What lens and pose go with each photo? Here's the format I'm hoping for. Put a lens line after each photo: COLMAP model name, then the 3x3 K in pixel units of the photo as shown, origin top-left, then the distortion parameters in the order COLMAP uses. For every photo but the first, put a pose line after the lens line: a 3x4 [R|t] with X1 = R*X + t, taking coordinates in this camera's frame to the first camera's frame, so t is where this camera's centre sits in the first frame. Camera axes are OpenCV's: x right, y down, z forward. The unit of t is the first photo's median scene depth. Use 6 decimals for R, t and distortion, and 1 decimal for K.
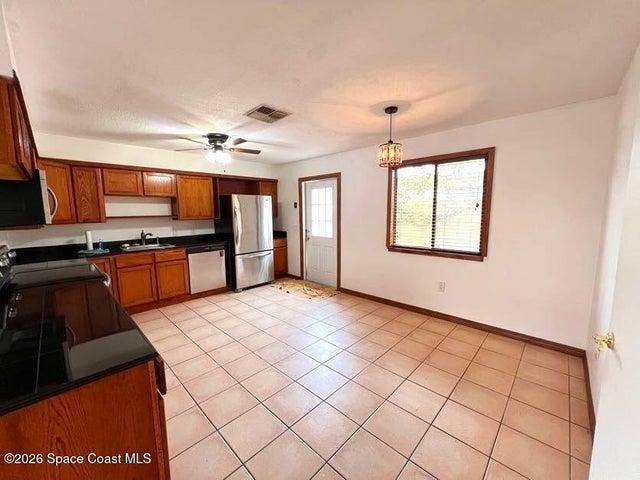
lens RADIAL K [[257.1, 0, 320.0], [0, 257.1, 240.0], [0, 0, 1]] dist [0.000501, 0.000004]
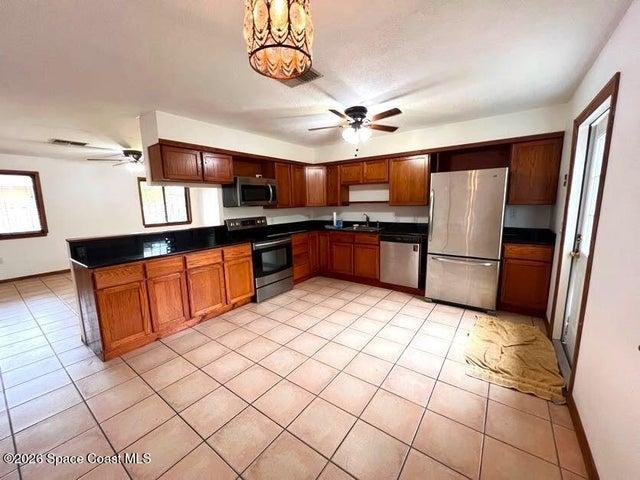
lens RADIAL K [[254.4, 0, 320.0], [0, 254.4, 240.0], [0, 0, 1]] dist [0.000538, 0.000157]
pose [[0.133557, 0.153896, -0.979019, 0.410545], [-0.093567, 0.985415, 0.142137, -0.065515], [0.986614, 0.072620, 0.146009, 0.639613]]
